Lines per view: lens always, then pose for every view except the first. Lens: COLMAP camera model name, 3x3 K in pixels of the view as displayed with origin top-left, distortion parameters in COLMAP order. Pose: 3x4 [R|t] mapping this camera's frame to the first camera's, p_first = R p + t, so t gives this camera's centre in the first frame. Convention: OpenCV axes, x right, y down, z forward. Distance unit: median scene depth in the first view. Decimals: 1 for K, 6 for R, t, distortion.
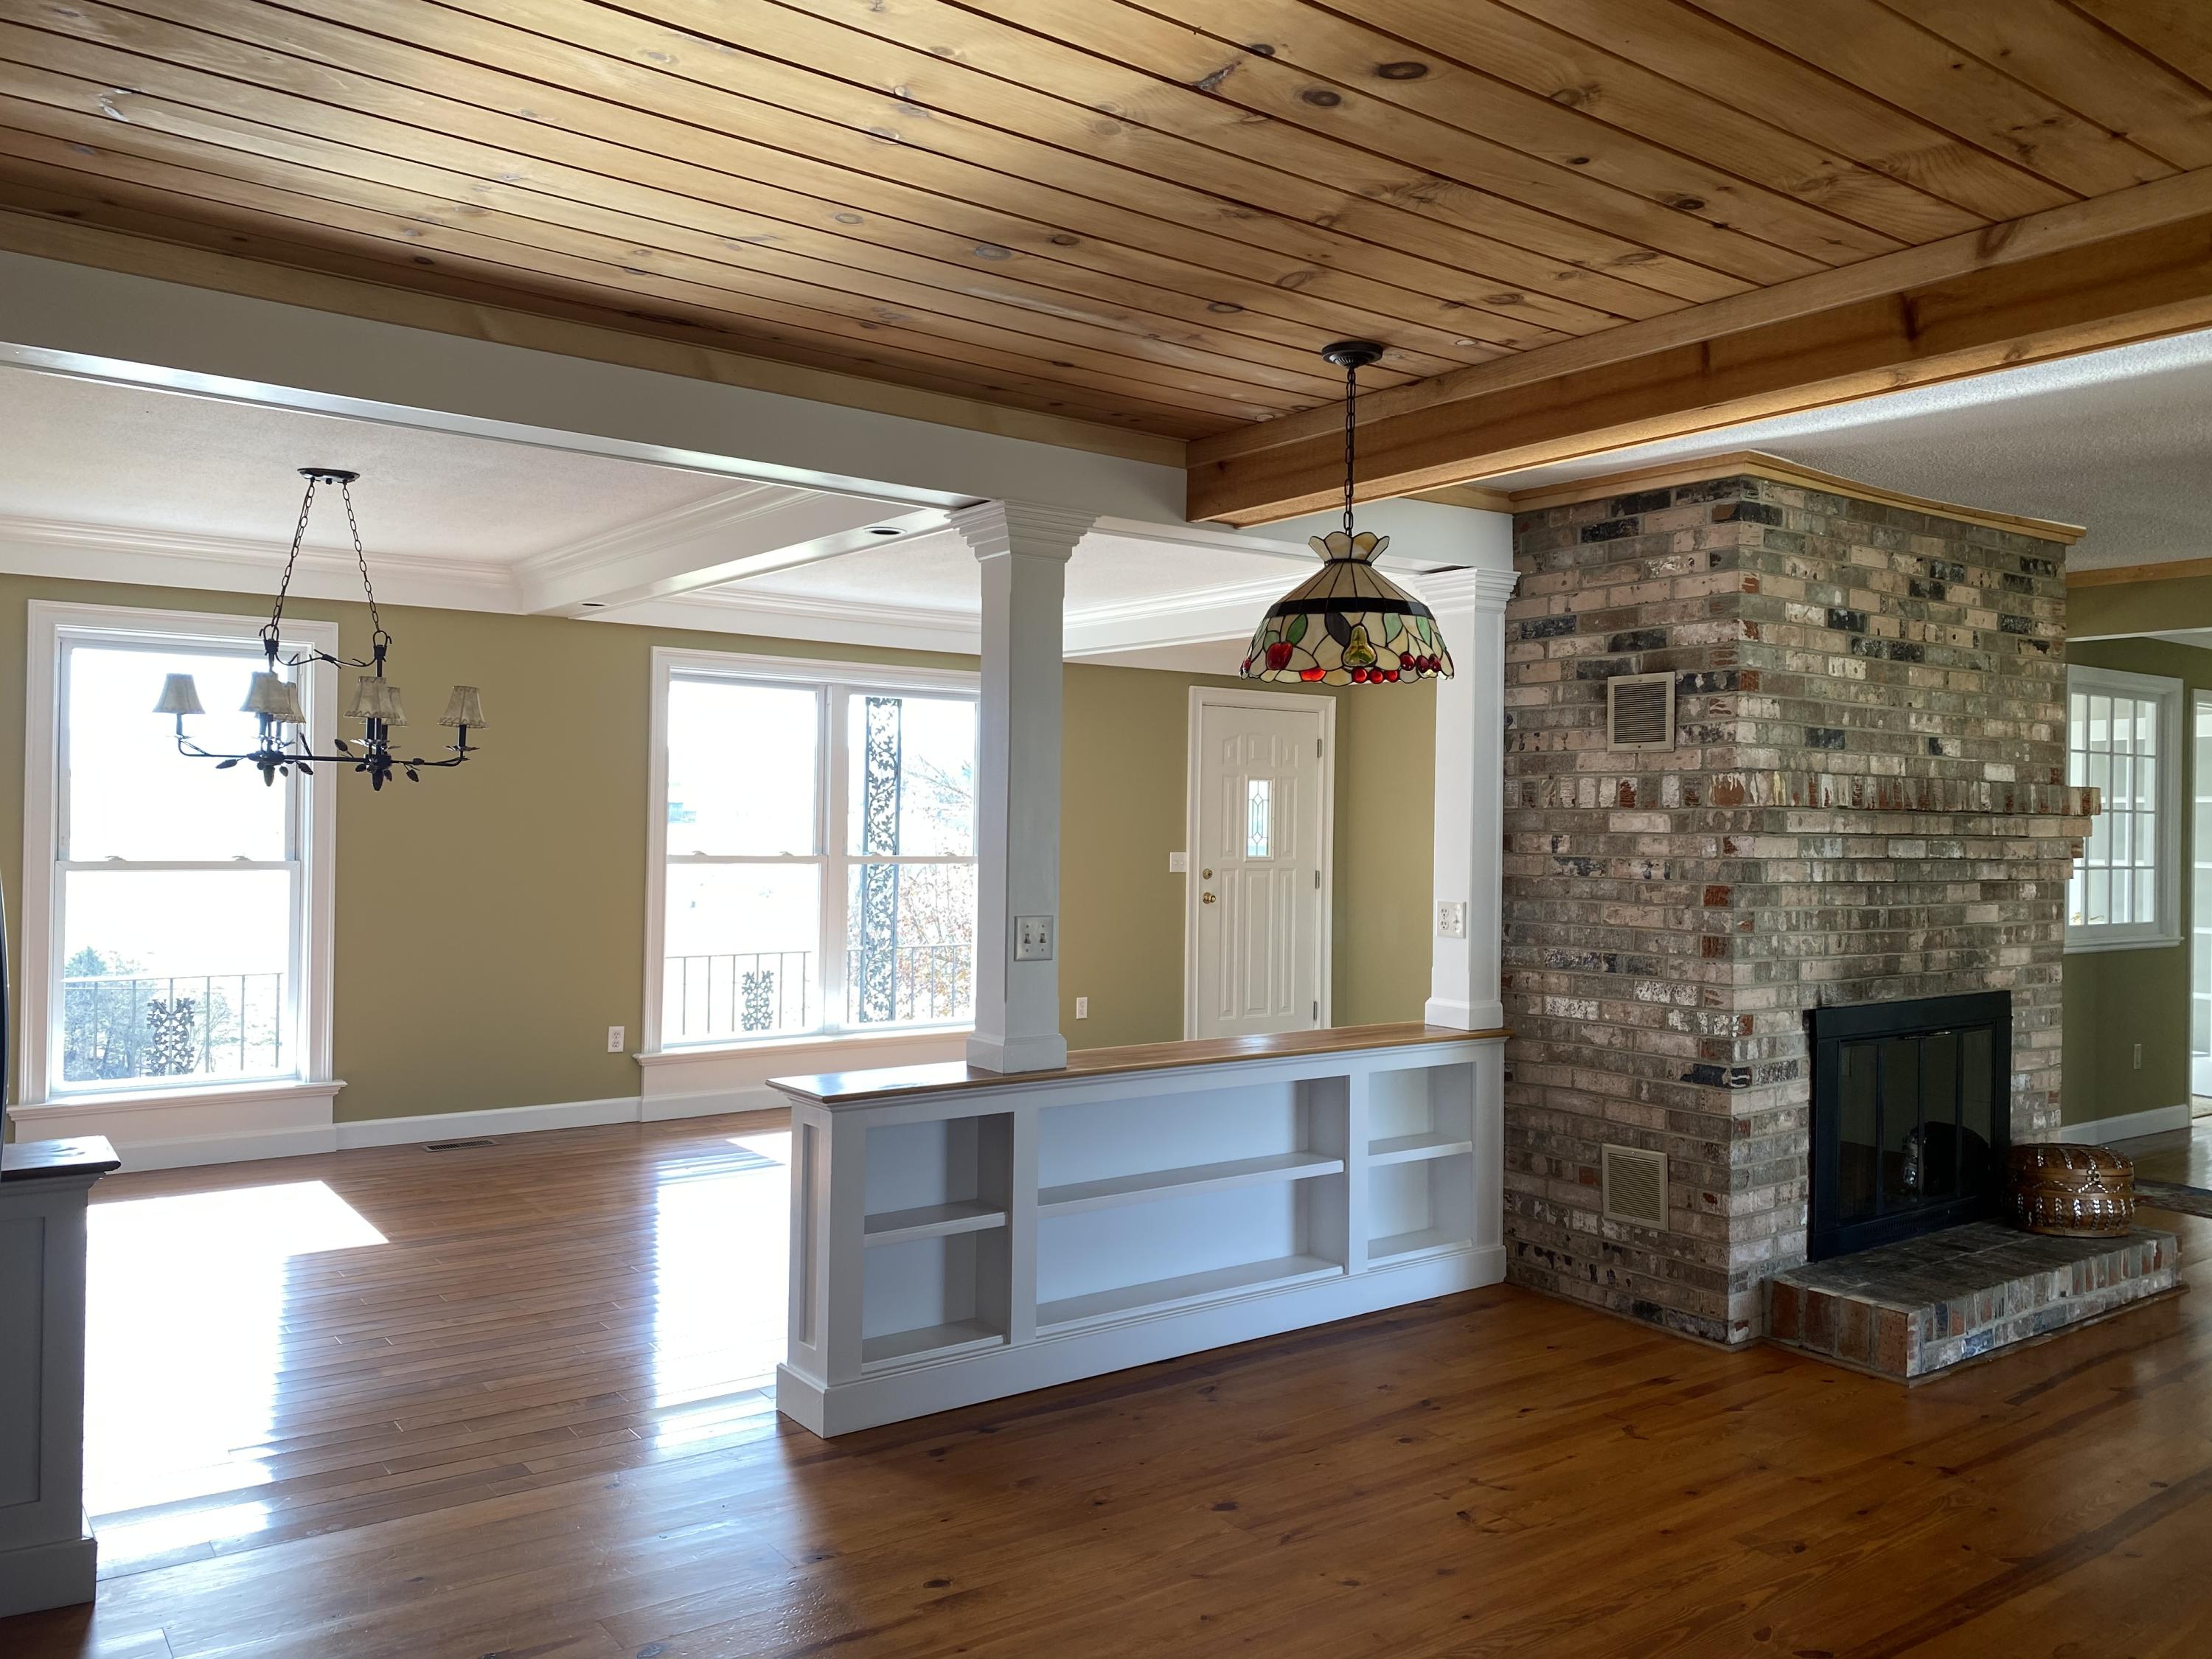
lens RADIAL K [[1681.8, 0, 1120.5], [0, 1681.8, 824.7], [0, 0, 1]] dist [0.002888, -0.003933]
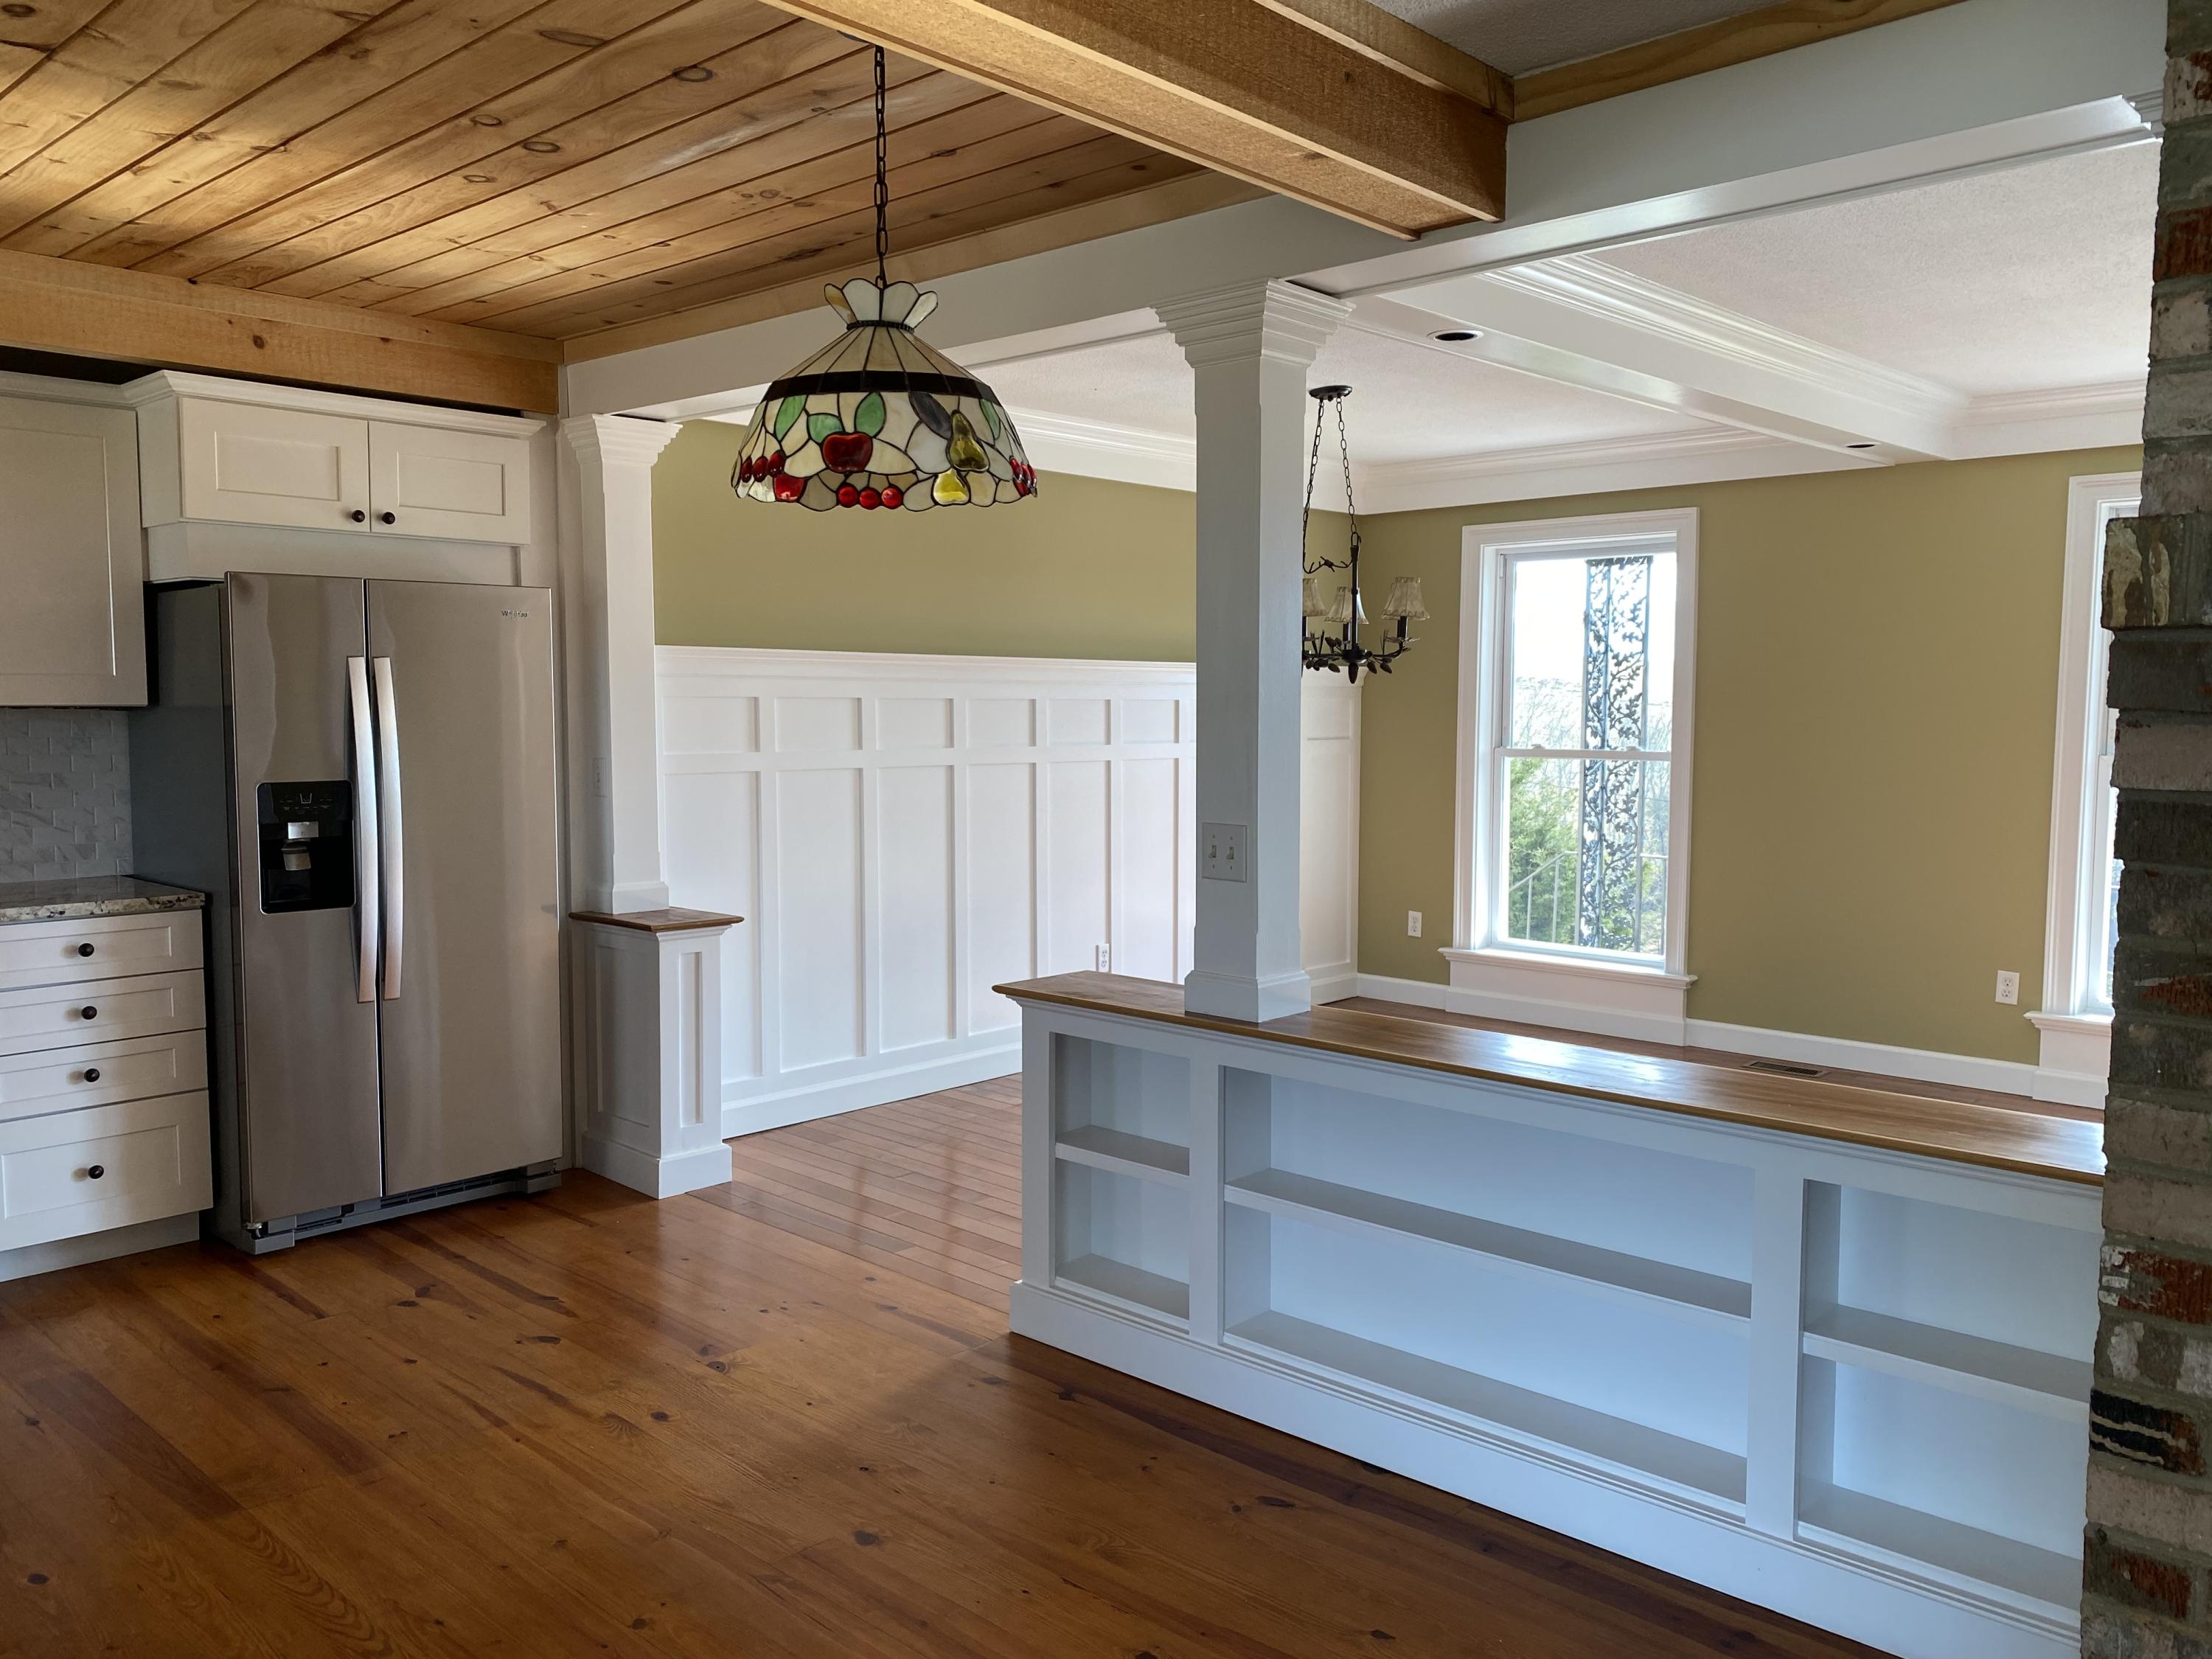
lens RADIAL K [[1681.8, 0, 1120.5], [0, 1681.8, 824.7], [0, 0, 1]] dist [0.002888, -0.003933]
pose [[0.192187, 0.059756, -0.979537, 0.608255], [-0.002959, 0.998175, 0.060312, 0.006732], [0.981354, -0.008693, 0.192013, 0.679822]]
